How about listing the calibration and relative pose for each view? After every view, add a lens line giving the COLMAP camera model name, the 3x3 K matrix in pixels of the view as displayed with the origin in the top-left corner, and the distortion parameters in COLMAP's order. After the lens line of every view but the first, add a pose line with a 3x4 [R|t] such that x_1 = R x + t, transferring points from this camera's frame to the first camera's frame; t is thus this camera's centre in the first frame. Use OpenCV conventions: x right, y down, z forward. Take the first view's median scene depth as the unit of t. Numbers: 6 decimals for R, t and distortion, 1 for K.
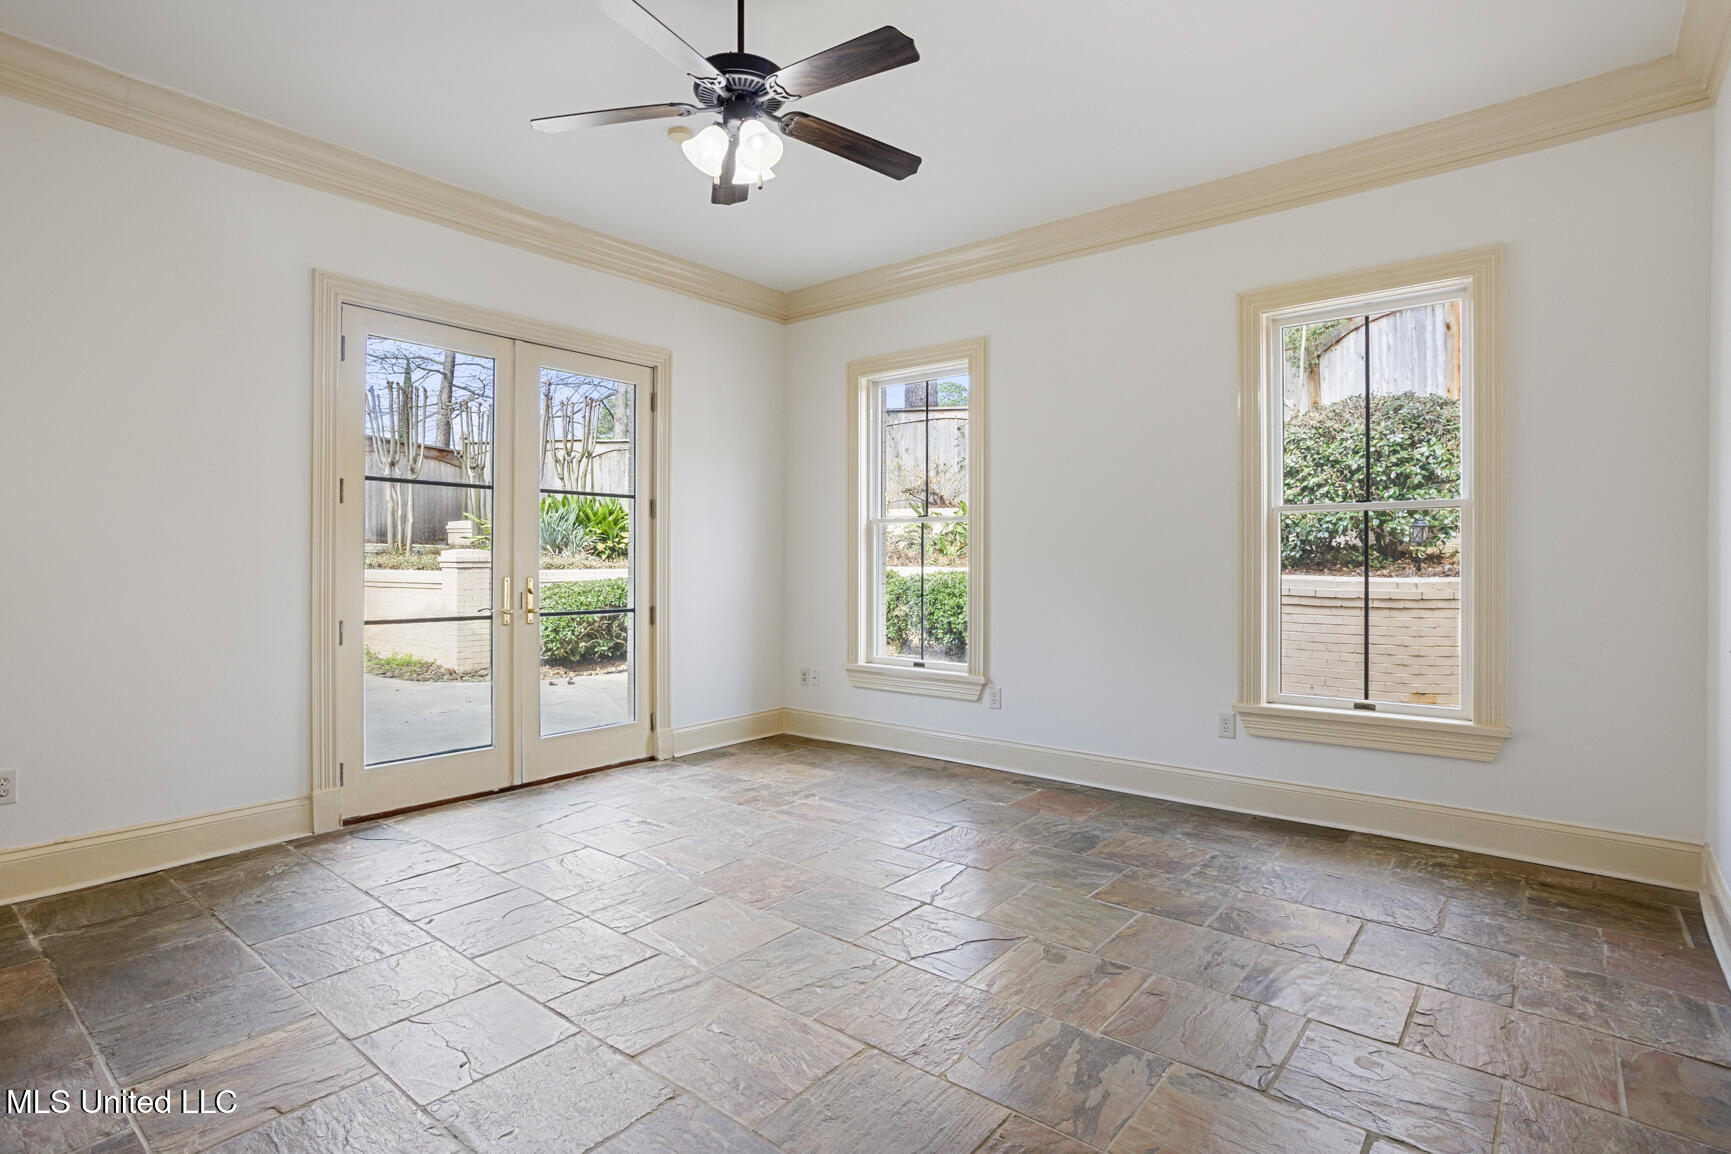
lens RADIAL K [[873.4, 0, 867.4], [0, 873.4, 564.9], [0, 0, 1]] dist [-0.031178, 0.016098]
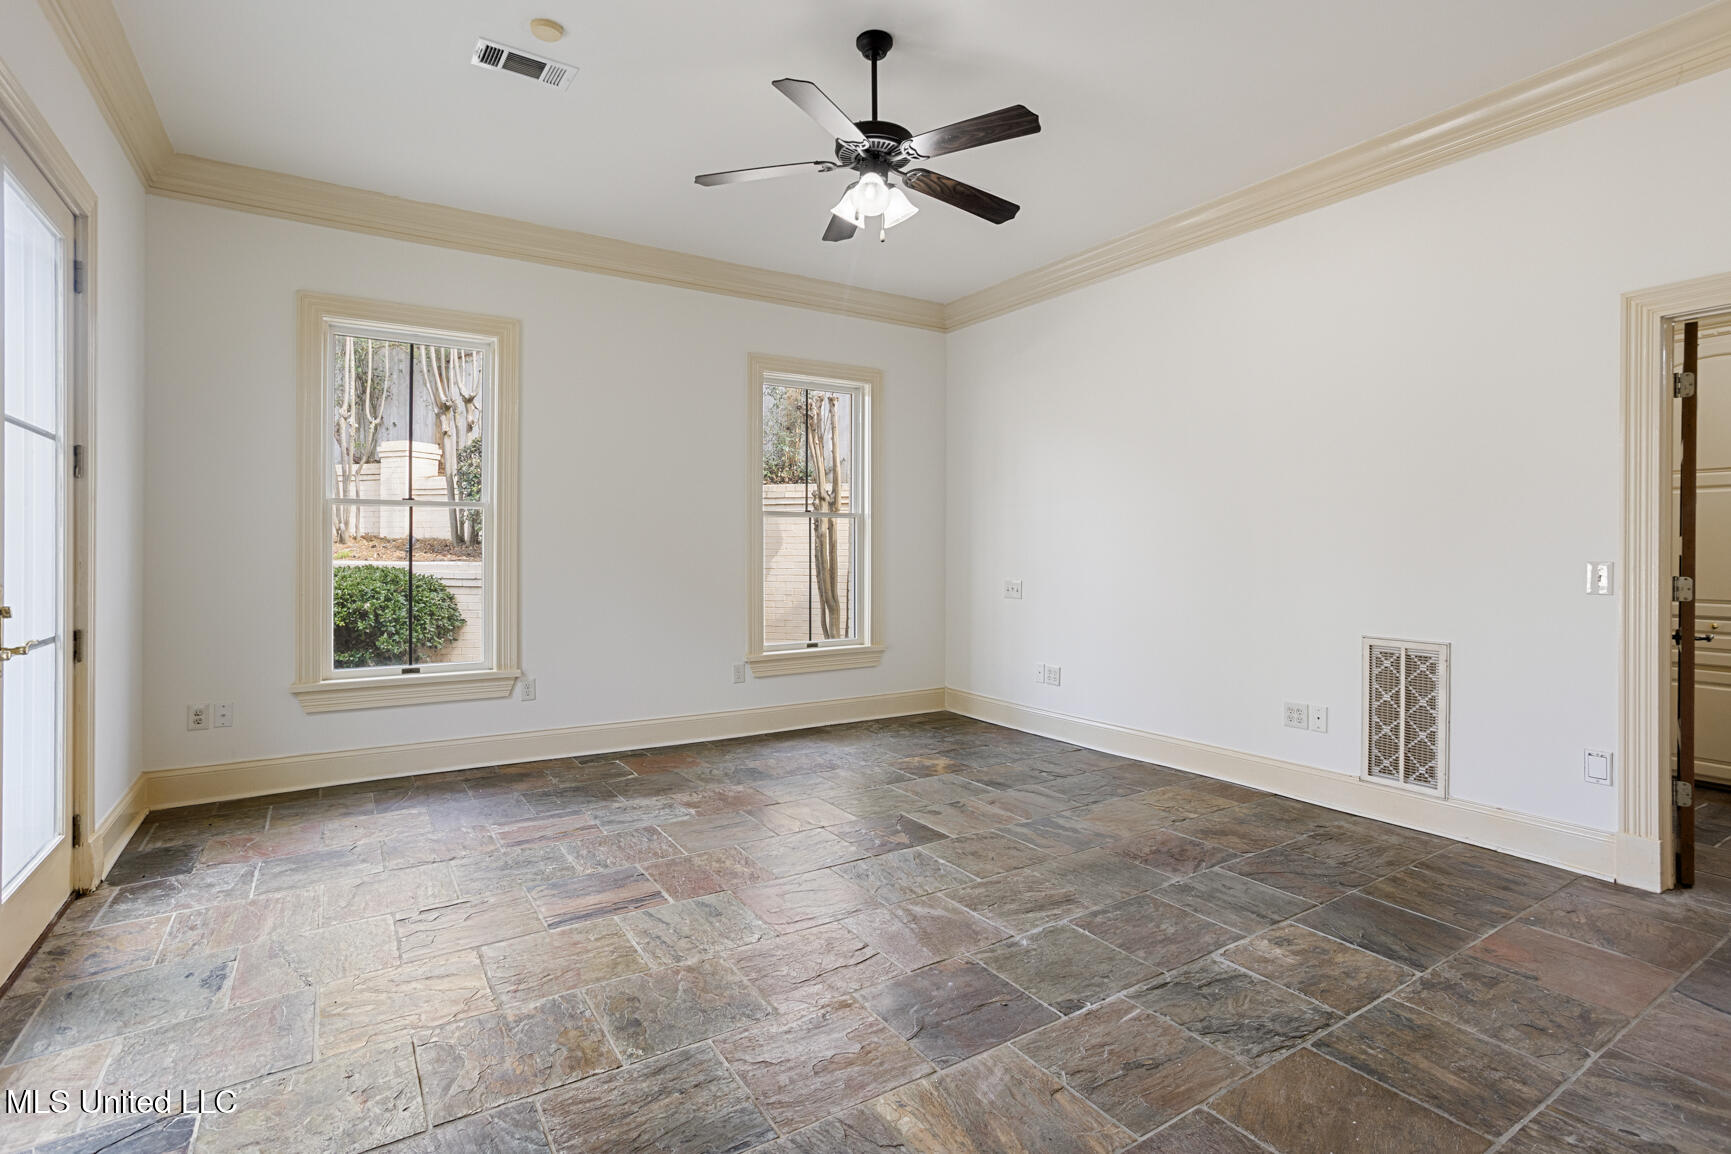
lens RADIAL K [[873.4, 0, 861.7], [0, 873.4, 546.5], [0, 0, 1]] dist [-0.031178, 0.016098]
pose [[0.298639, 0.000897, 0.954366, -0.827558], [0.000485, 0.999999, -0.001091, -0.008988], [-0.954366, 0.000789, 0.298638, 0.427093]]
